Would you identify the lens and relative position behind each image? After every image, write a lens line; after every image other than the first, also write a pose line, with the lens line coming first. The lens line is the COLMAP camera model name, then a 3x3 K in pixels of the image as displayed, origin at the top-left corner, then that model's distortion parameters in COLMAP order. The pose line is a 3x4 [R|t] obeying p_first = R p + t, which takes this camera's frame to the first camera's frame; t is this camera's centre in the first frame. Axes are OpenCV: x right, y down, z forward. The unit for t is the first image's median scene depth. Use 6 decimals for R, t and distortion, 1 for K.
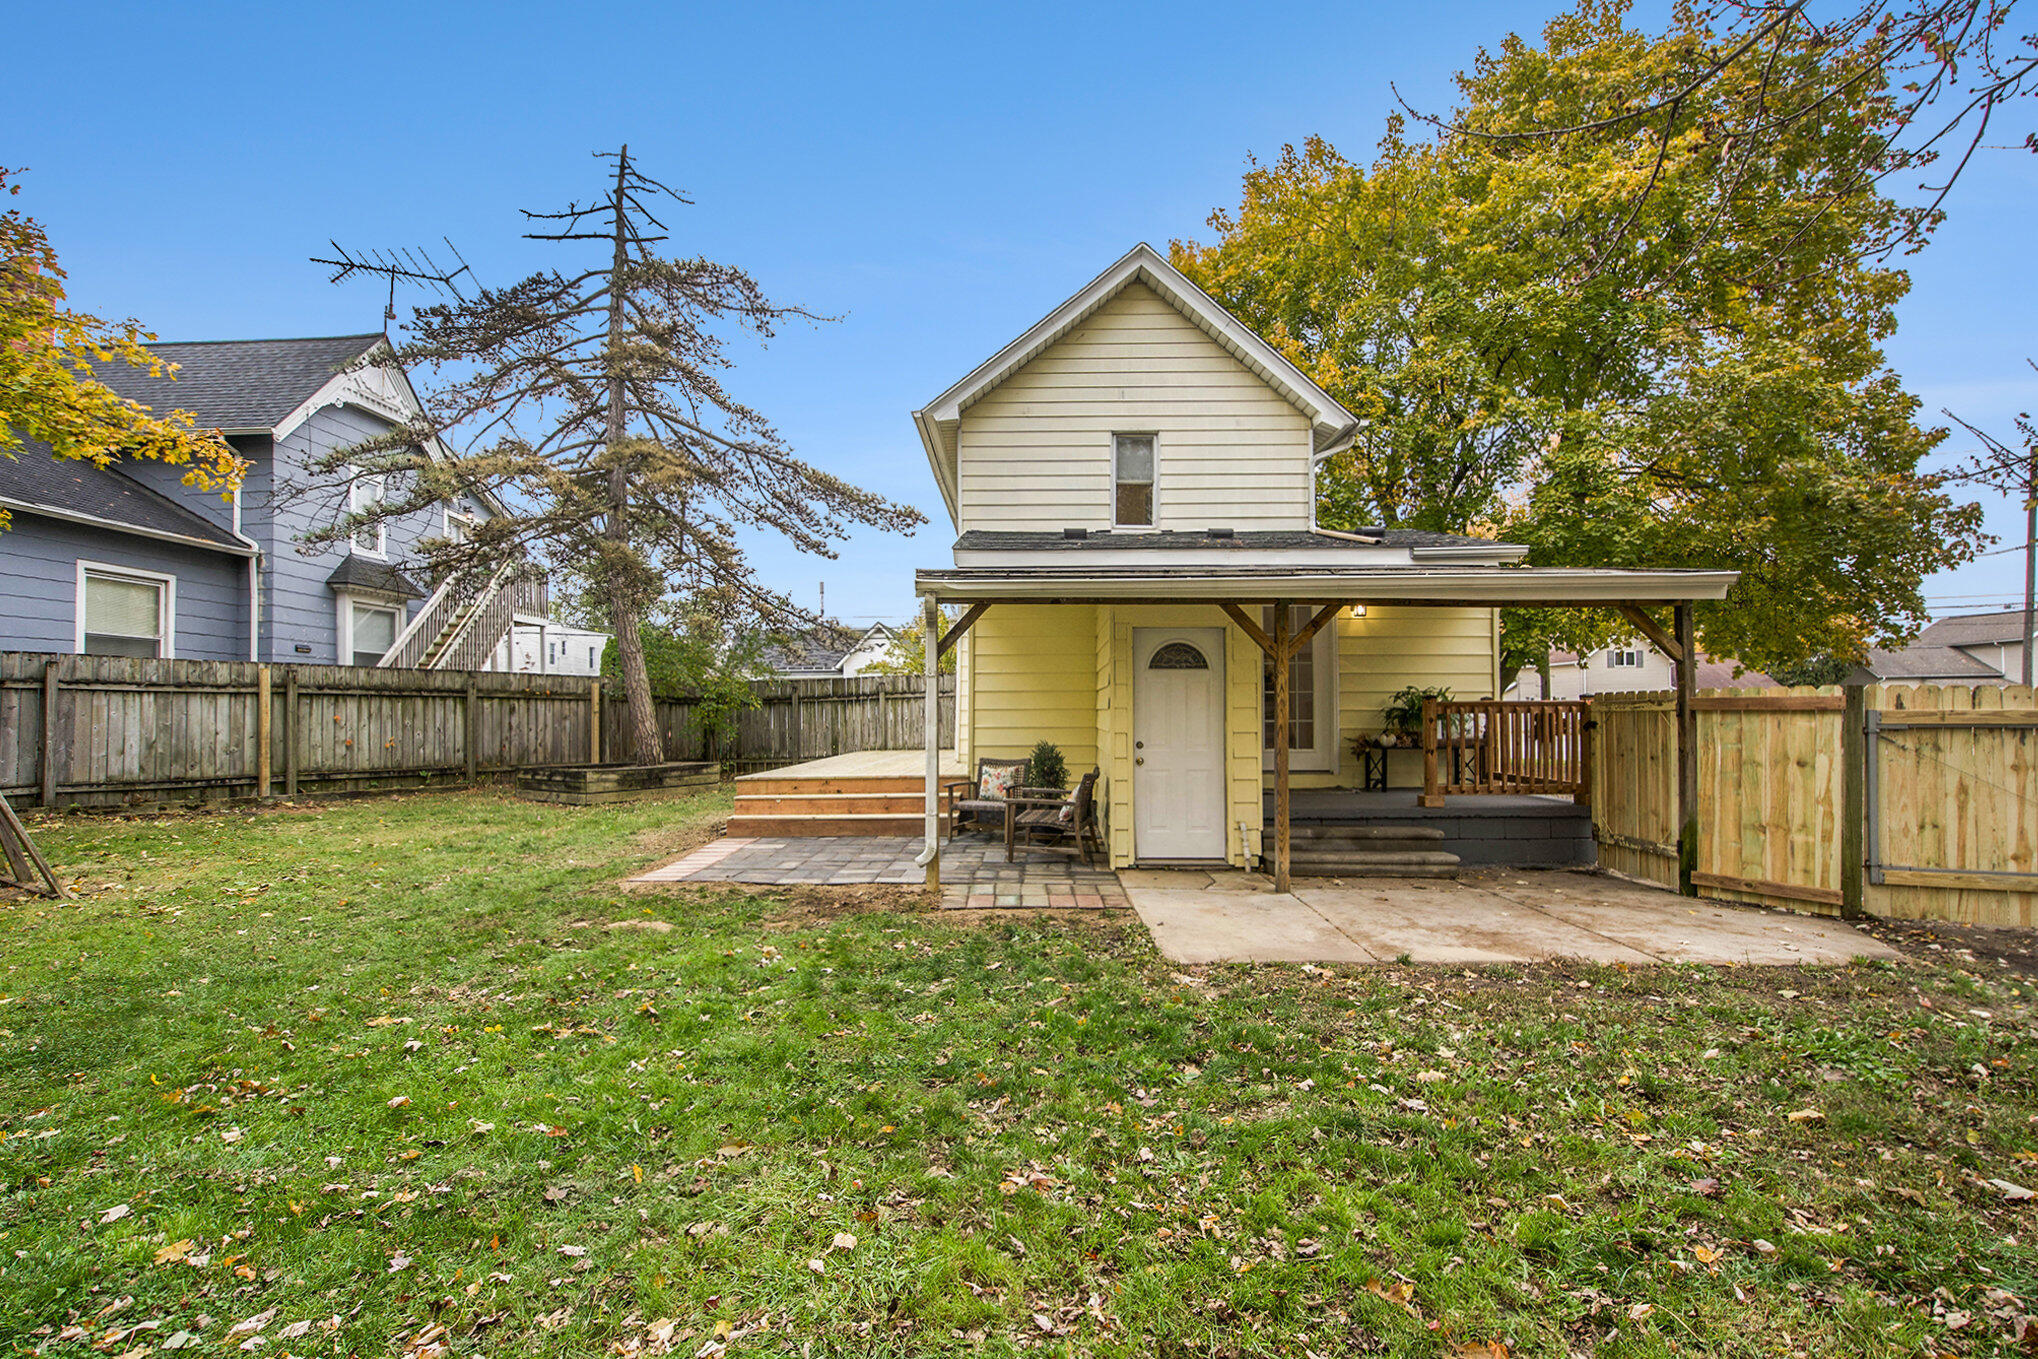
lens RADIAL K [[954.1, 0, 1016.9], [0, 954.1, 684.2], [0, 0, 1]] dist [0.020371, 0.000401]
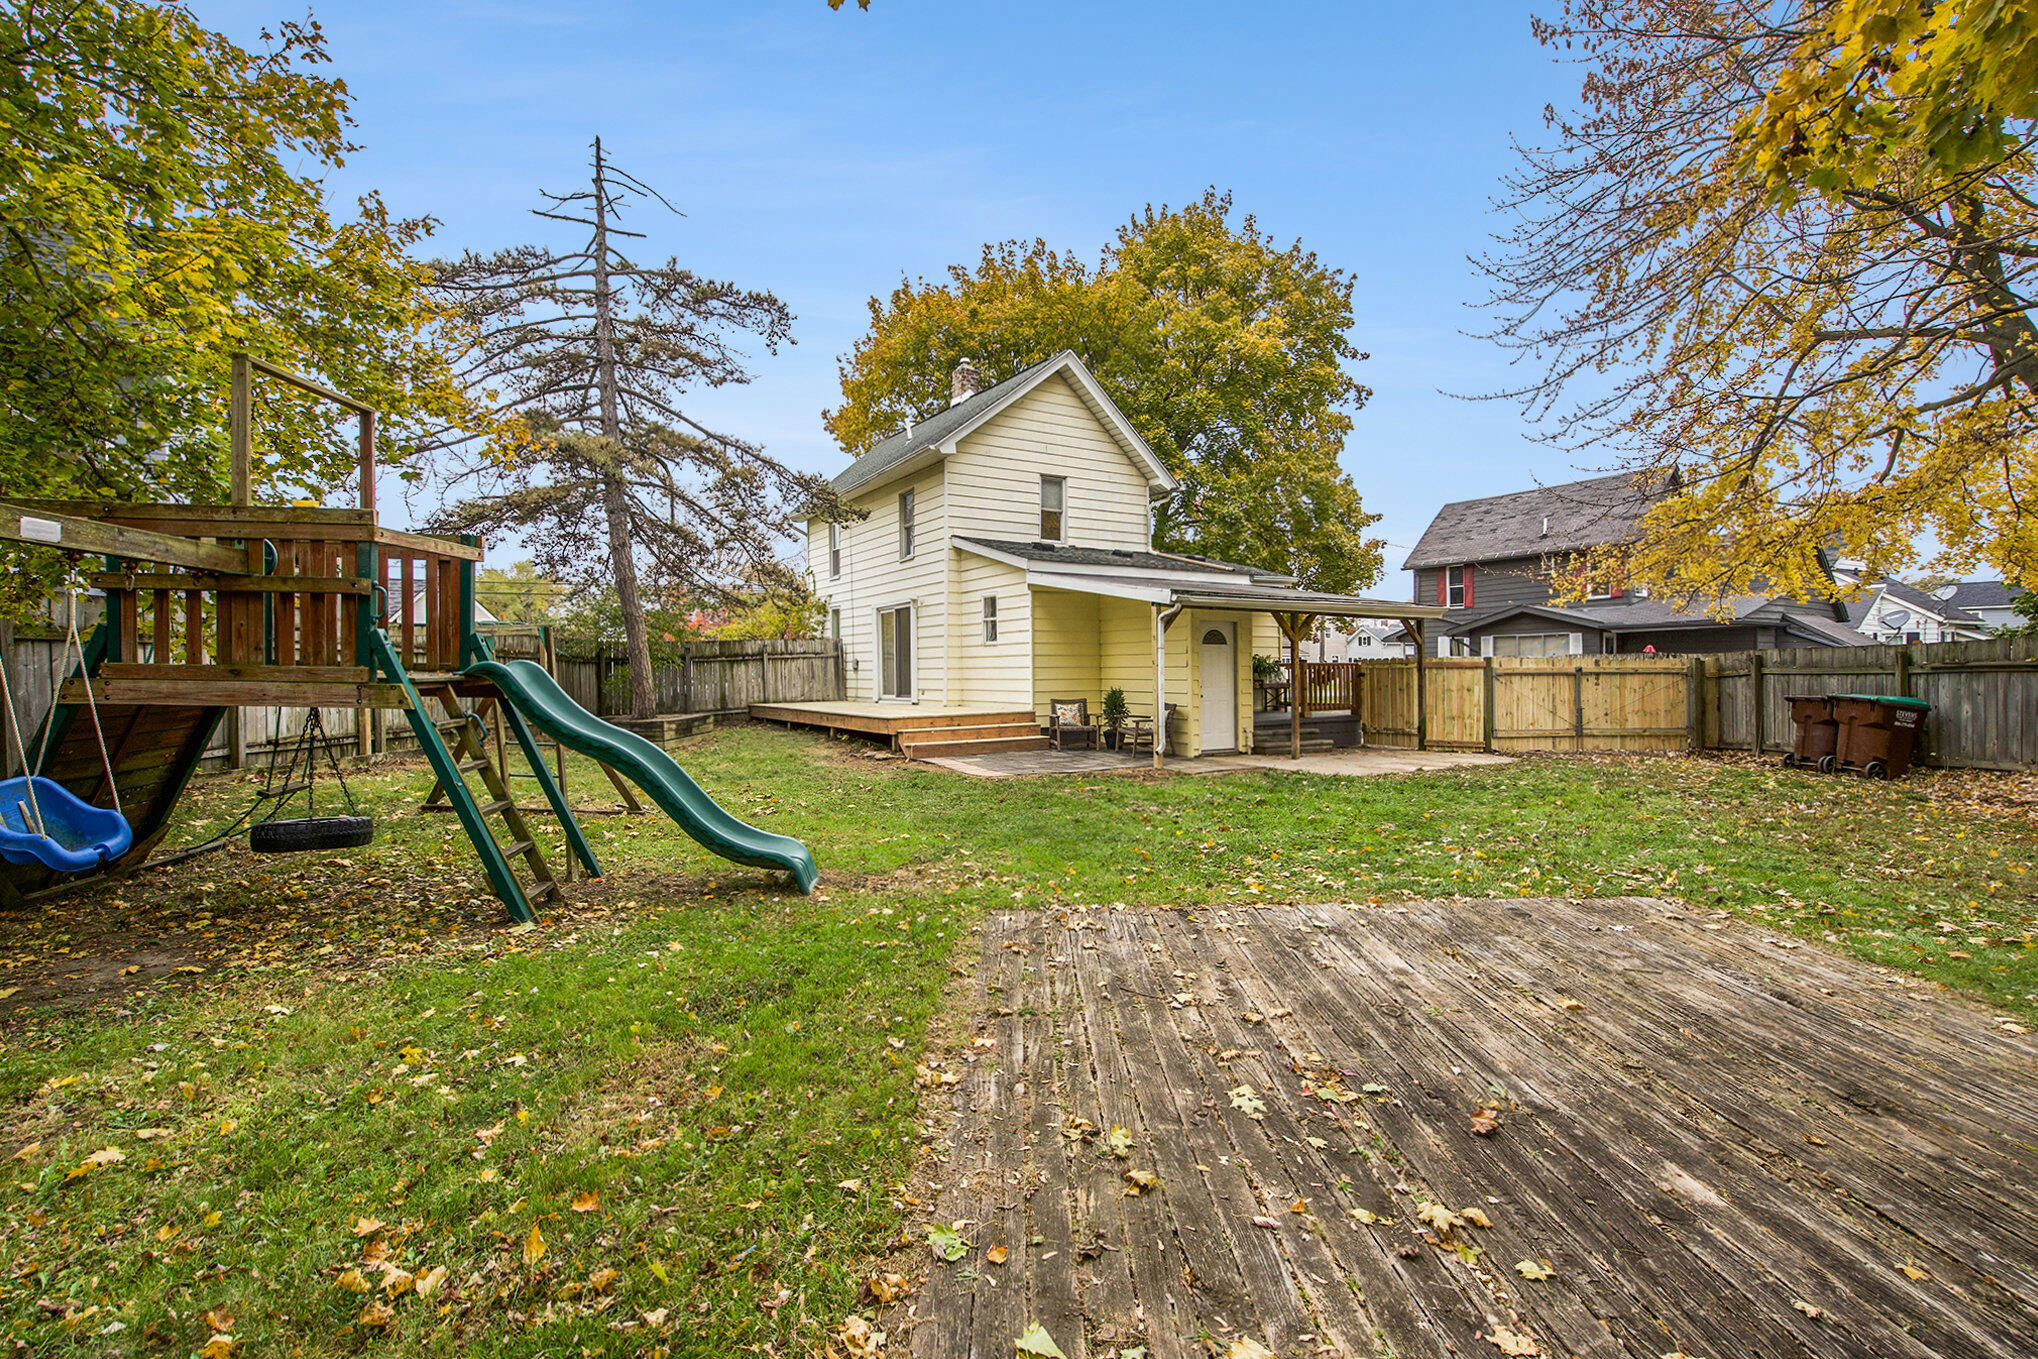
lens RADIAL K [[954.1, 0, 1016.9], [0, 954.1, 684.2], [0, 0, 1]] dist [0.020371, 0.000401]
pose [[0.845789, -0.007240, 0.533469, -0.702603], [-0.014424, 0.999232, 0.036430, -0.001043], [-0.533323, -0.038507, 0.845035, -0.202961]]
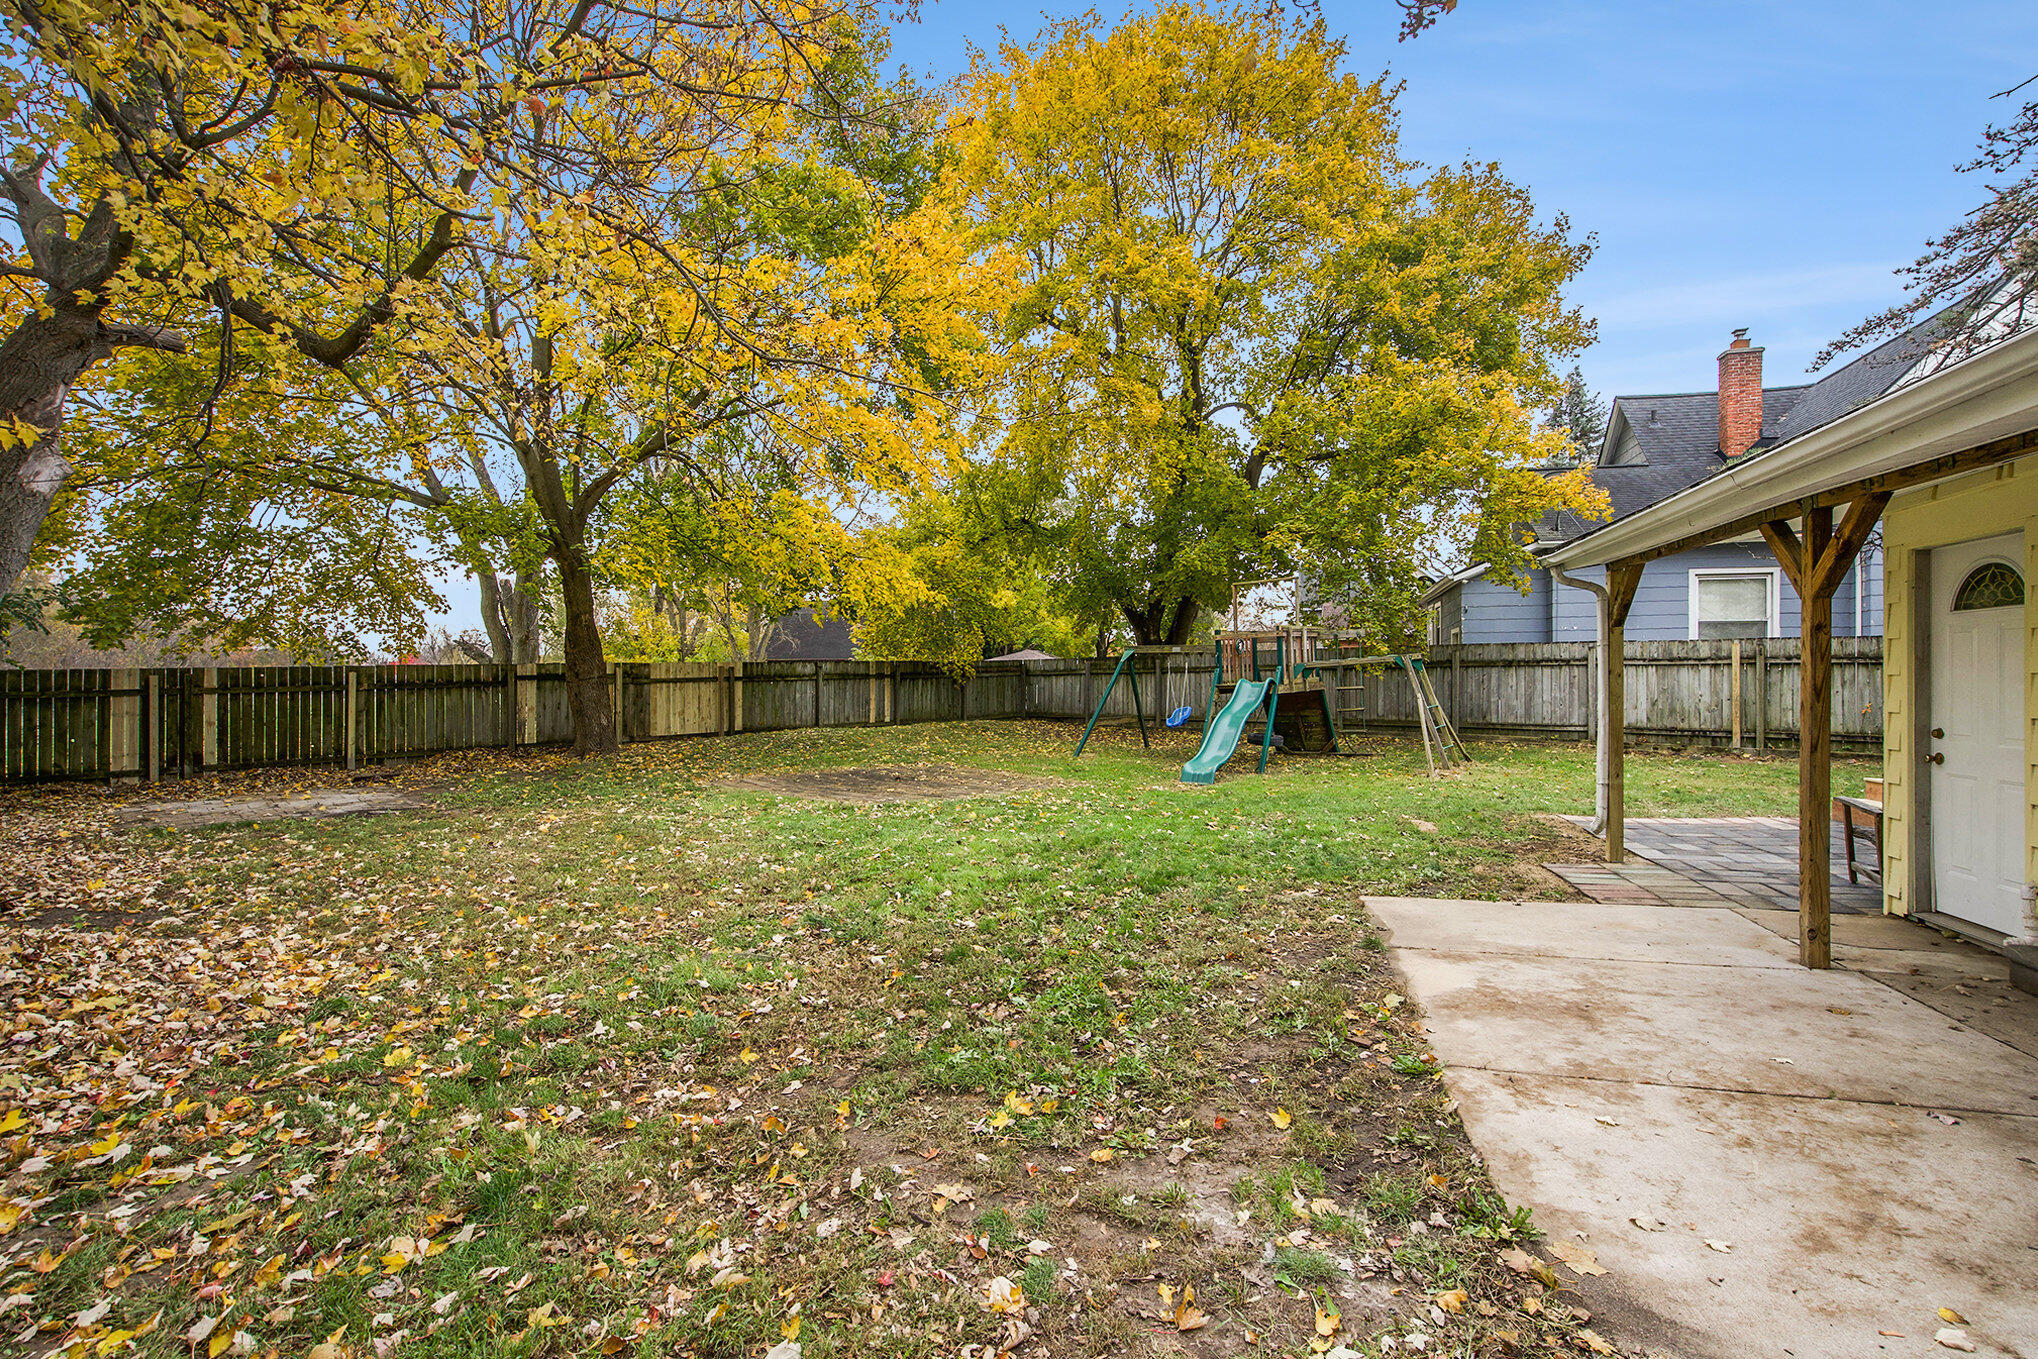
lens RADIAL K [[954.1, 0, 1016.9], [0, 954.1, 684.2], [0, 0, 1]] dist [0.020371, 0.000401]
pose [[-0.214980, 0.005181, -0.976605, 0.581465], [0.029356, 0.999568, -0.001159, 0.009177], [0.976177, -0.028918, -0.215040, 0.353561]]
